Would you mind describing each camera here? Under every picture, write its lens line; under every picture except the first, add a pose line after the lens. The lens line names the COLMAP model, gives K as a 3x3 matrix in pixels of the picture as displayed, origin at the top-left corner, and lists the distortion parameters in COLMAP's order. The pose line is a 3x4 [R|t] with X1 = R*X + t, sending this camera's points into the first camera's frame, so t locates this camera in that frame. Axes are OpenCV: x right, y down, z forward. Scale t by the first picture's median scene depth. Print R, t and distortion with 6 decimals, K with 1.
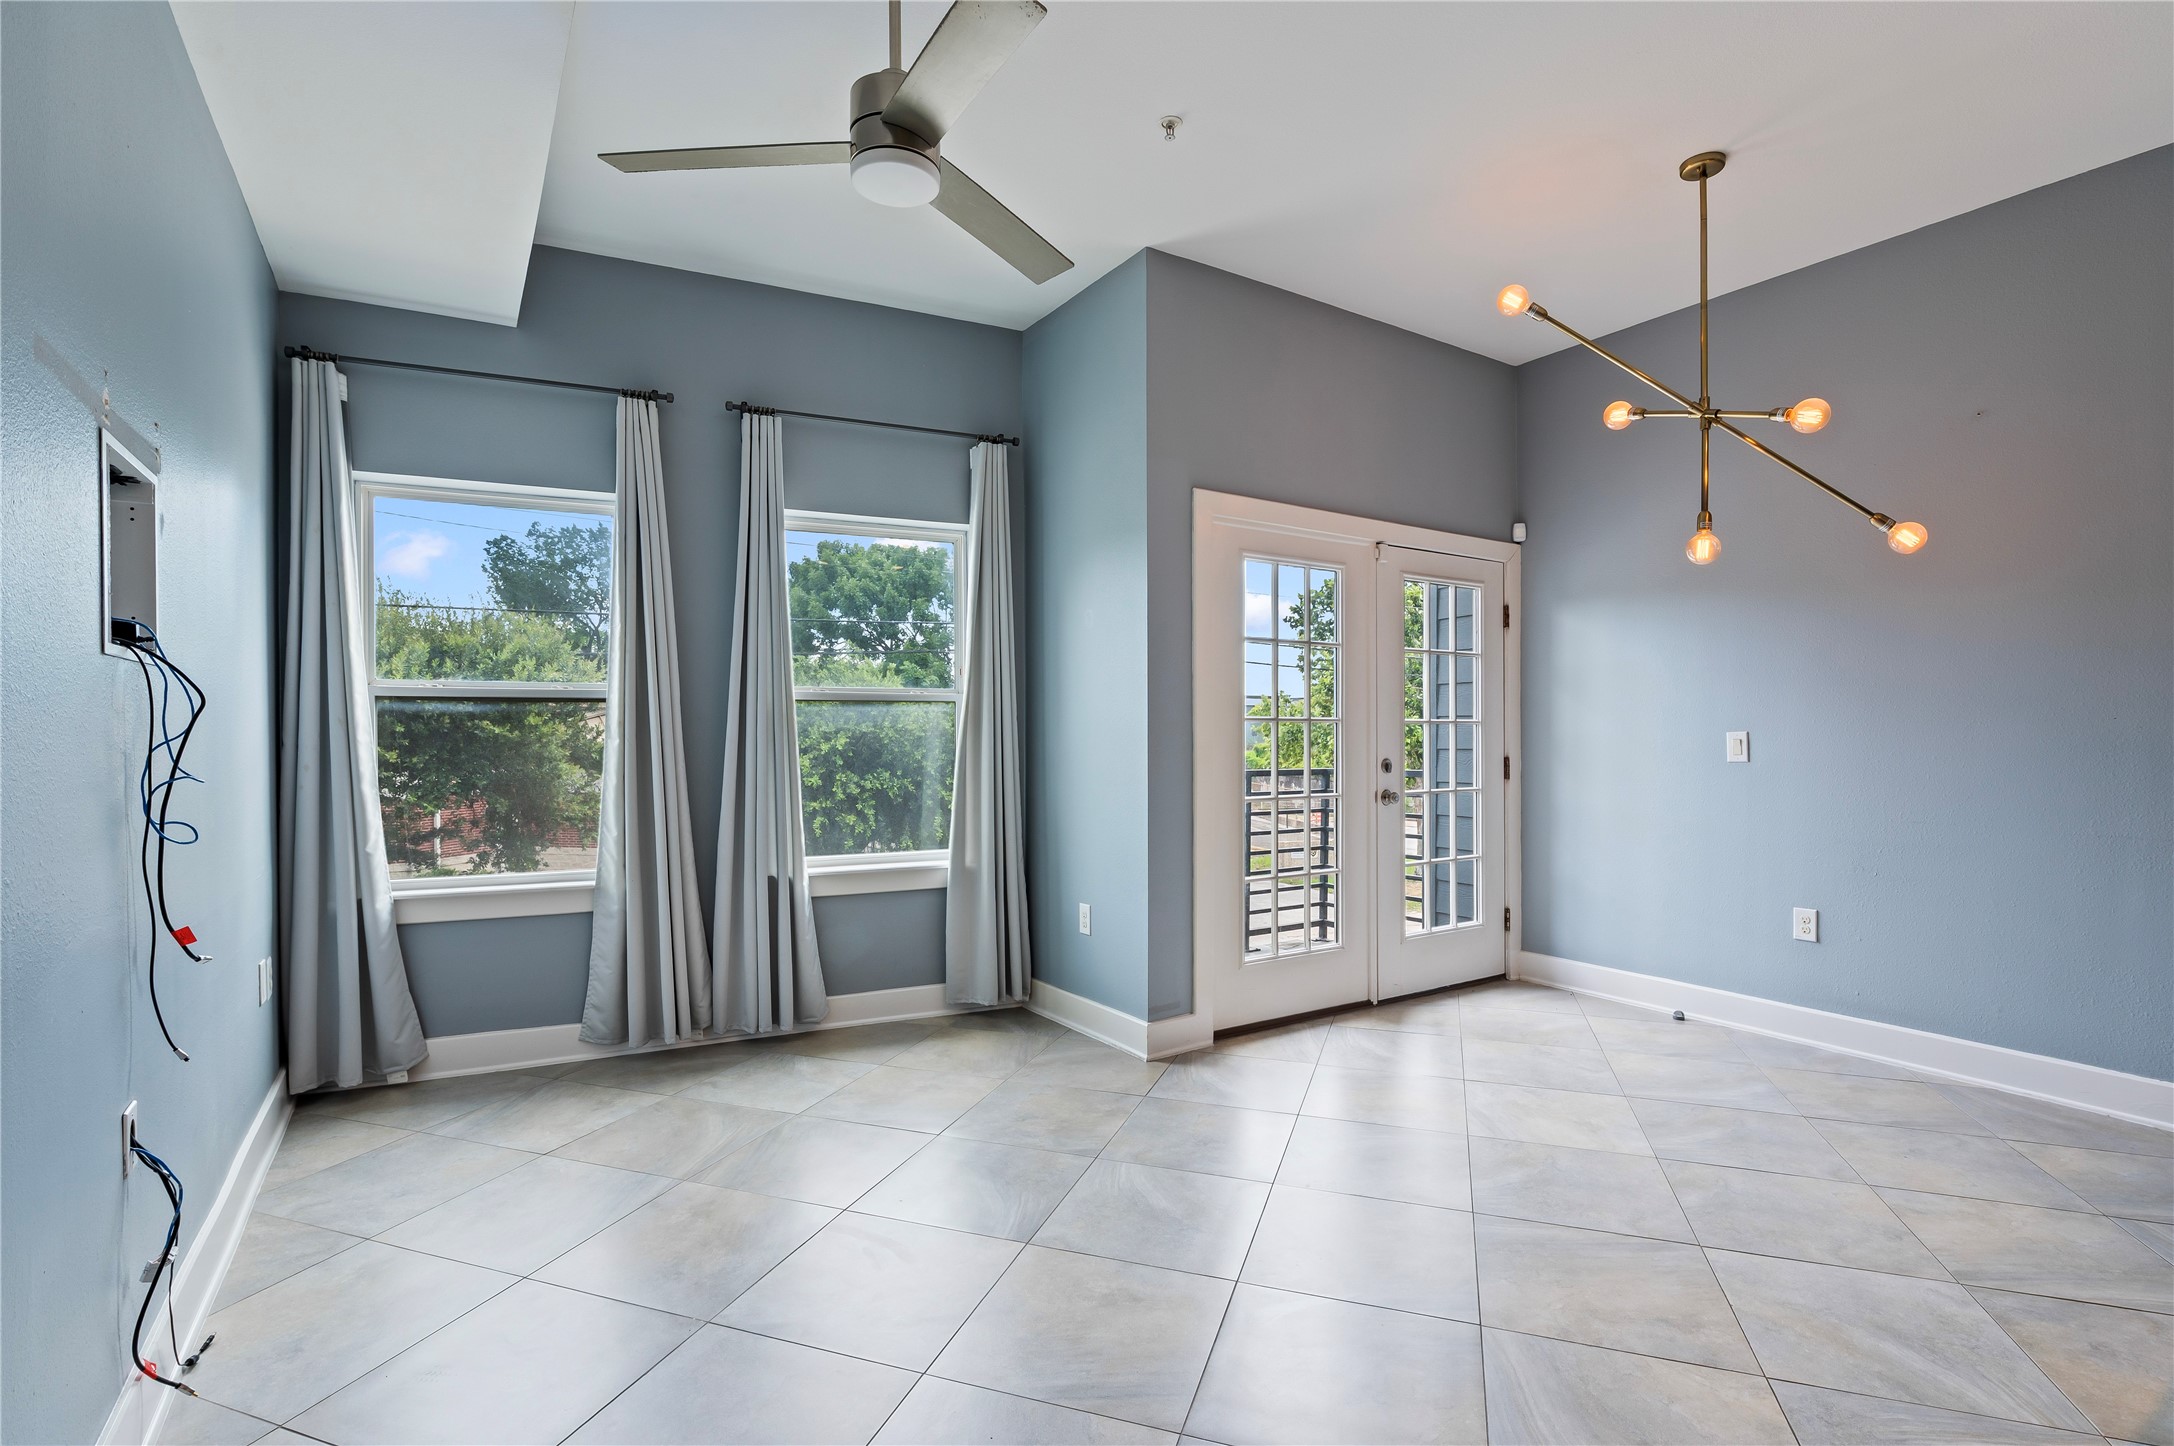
lens RADIAL K [[1003.9, 0, 1092.6], [0, 1003.9, 743.2], [0, 0, 1]] dist [0.000920, 0.000167]
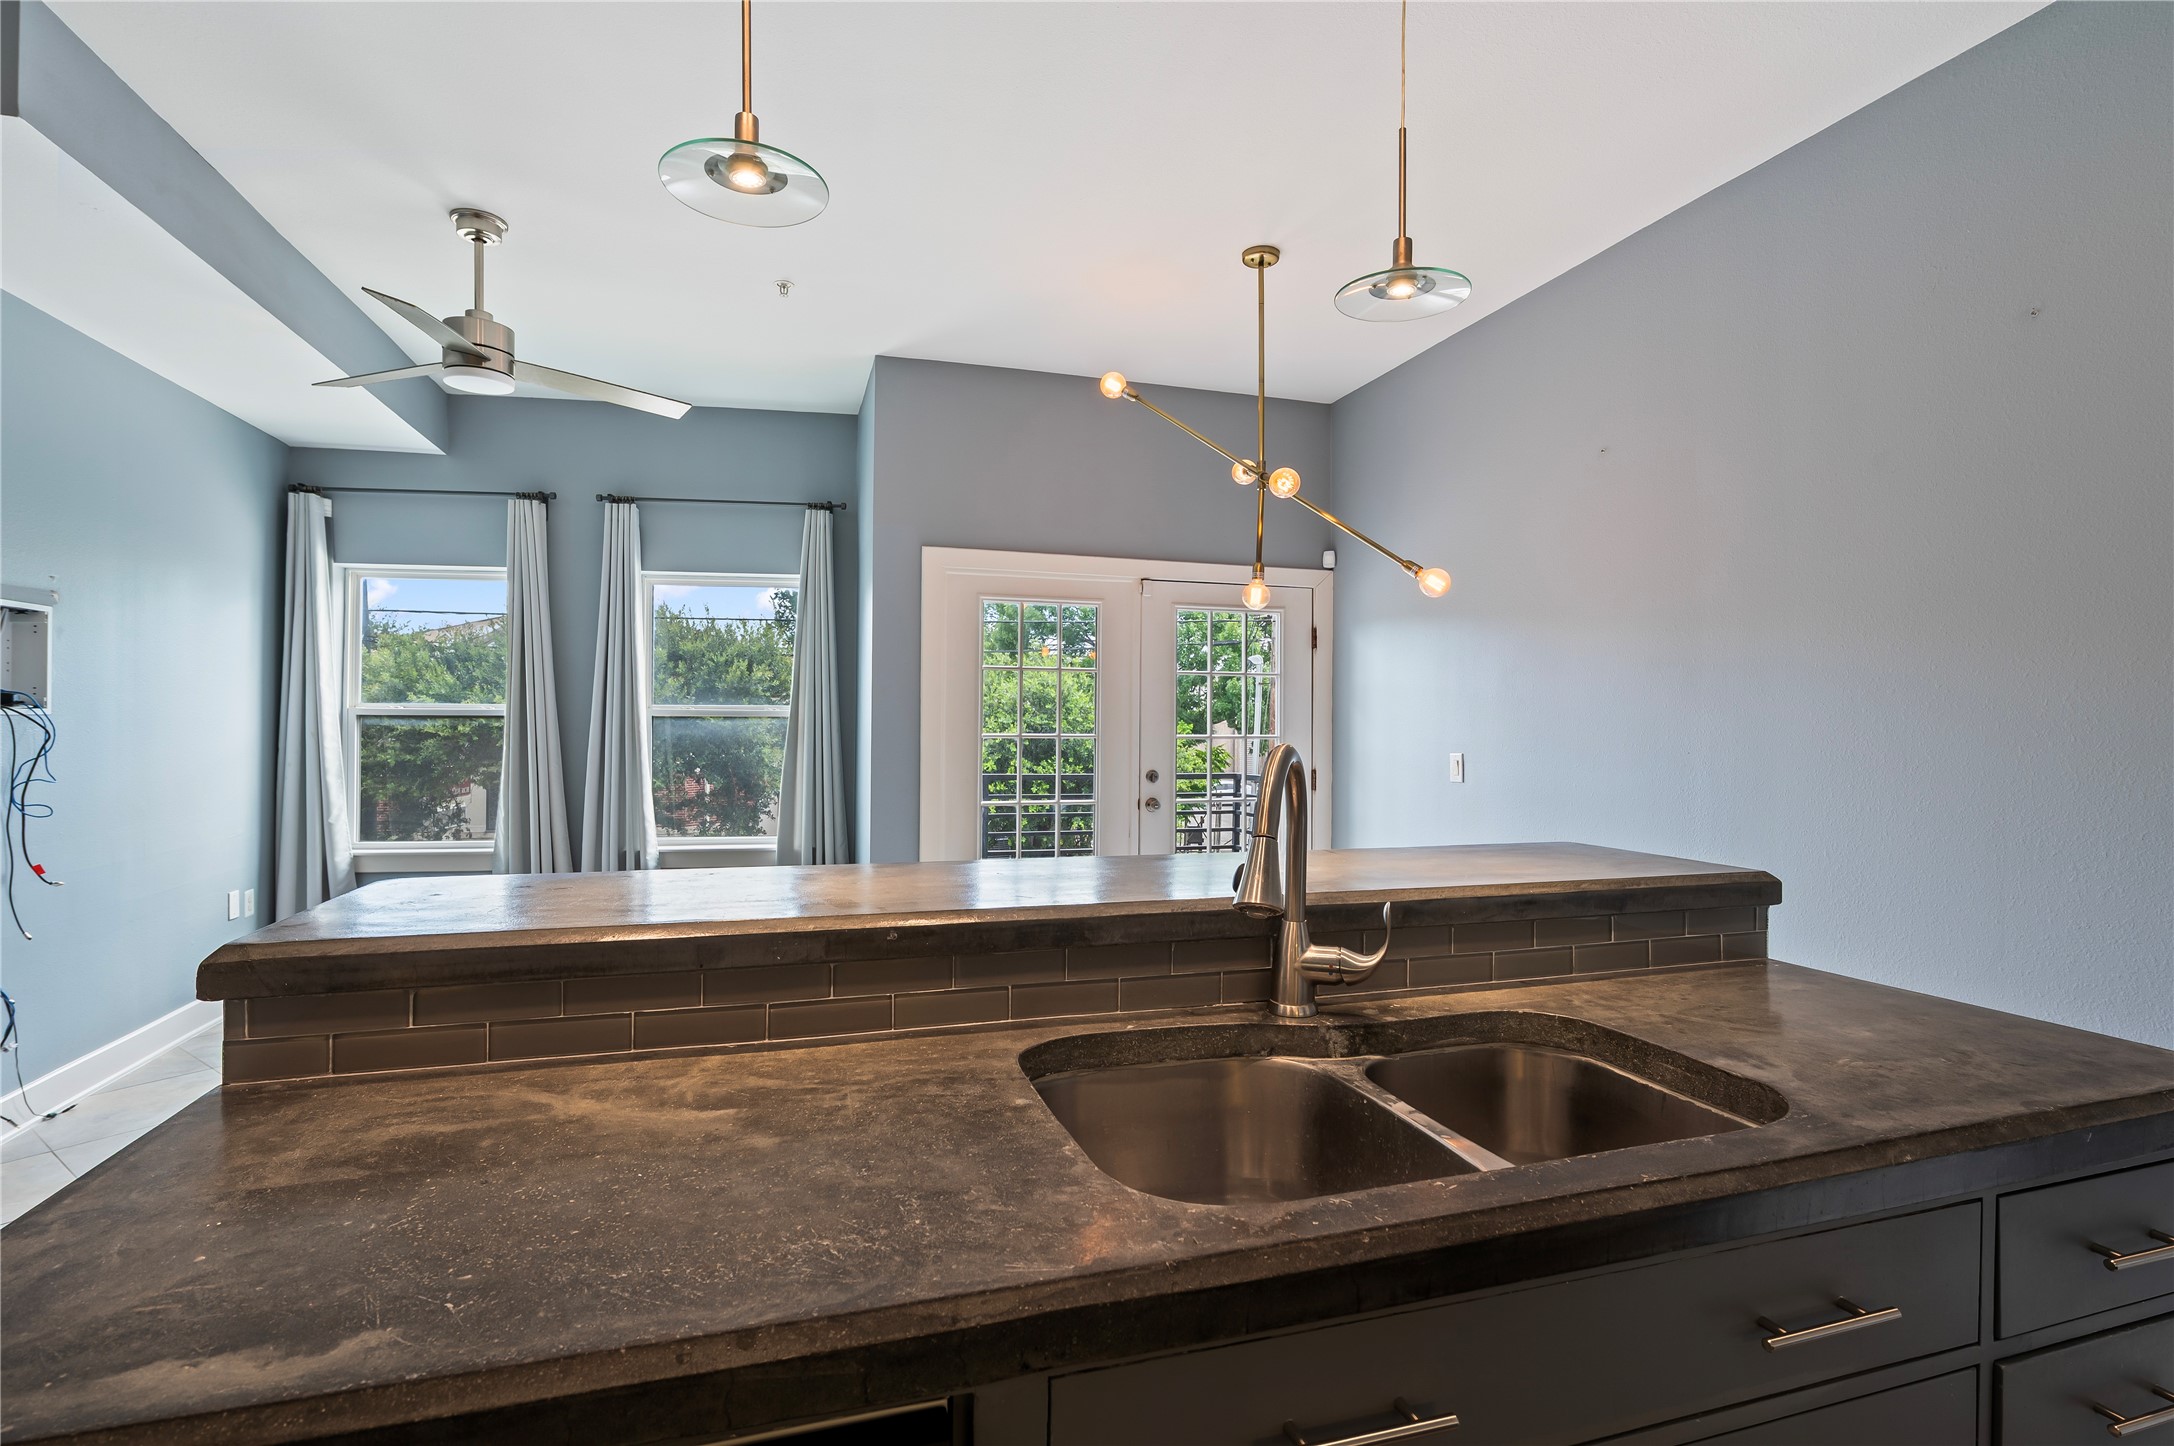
lens RADIAL K [[994.6, 0, 1134.6], [0, 994.6, 722.8], [0, 0, 1]] dist [-0.000348, -0.000084]
pose [[0.968659, 0.010739, -0.248163, 0.739486], [-0.012132, 0.999918, -0.004082, -0.043775], [0.248099, 0.006965, 0.968710, -0.115811]]
